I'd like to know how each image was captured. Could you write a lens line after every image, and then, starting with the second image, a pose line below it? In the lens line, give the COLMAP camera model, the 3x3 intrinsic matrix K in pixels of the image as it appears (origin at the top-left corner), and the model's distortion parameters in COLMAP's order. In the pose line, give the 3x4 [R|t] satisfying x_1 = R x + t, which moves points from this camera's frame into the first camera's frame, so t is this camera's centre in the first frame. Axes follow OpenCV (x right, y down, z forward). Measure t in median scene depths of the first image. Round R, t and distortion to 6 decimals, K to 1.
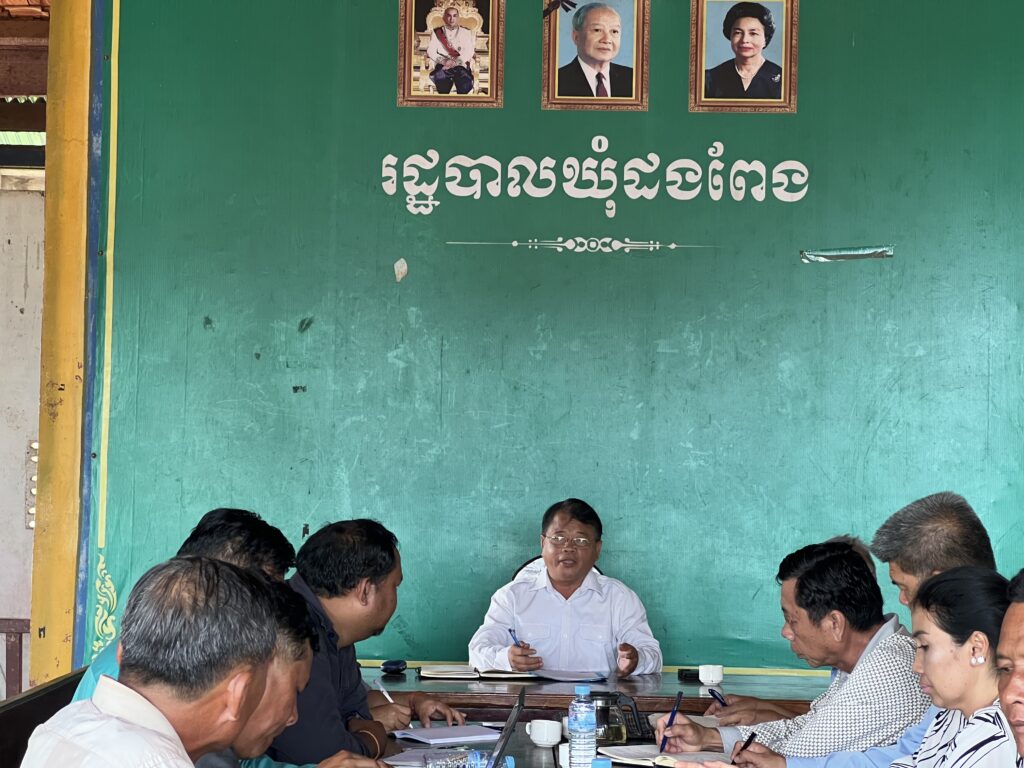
lens RADIAL K [[2291.8, 0, 512.0], [0, 2291.8, 384.0], [0, 0, 1]] dist [-0.222026, 6.368863]
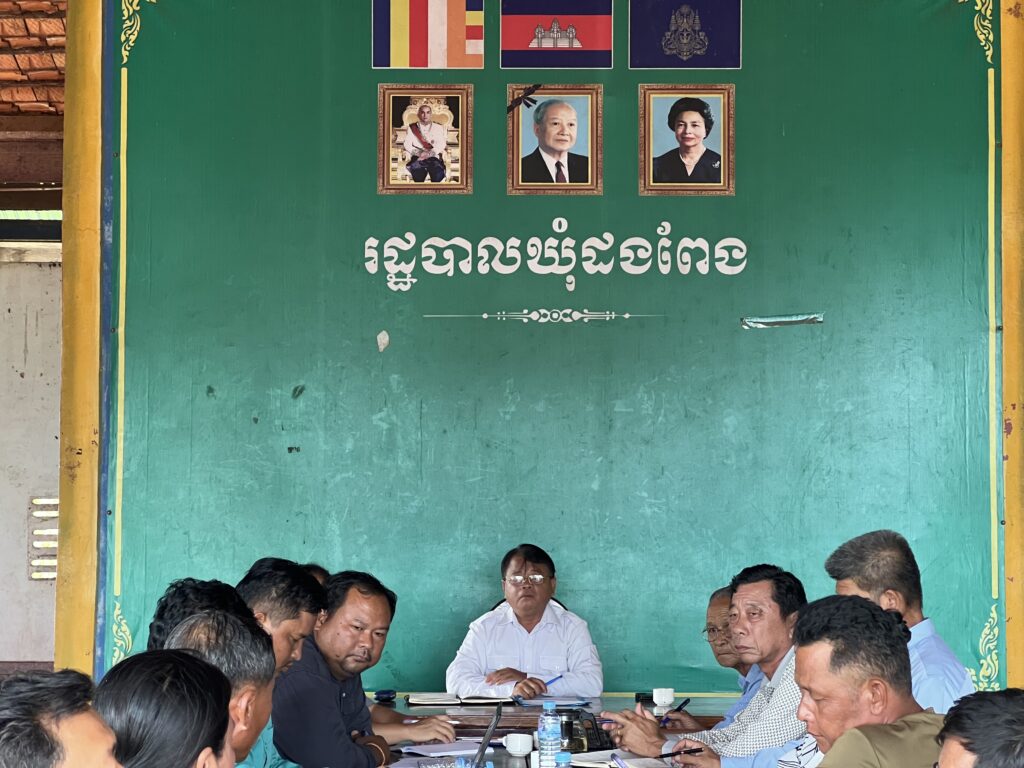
lens RADIAL K [[2291.8, 0, 512.0], [0, 2291.8, 384.0], [0, 0, 1]] dist [-0.222026, 6.368863]
pose [[0.999774, -0.016447, 0.013454, -0.001211], [0.016688, 0.999698, -0.018061, -0.007806], [-0.013153, 0.018281, 0.999746, -0.114617]]
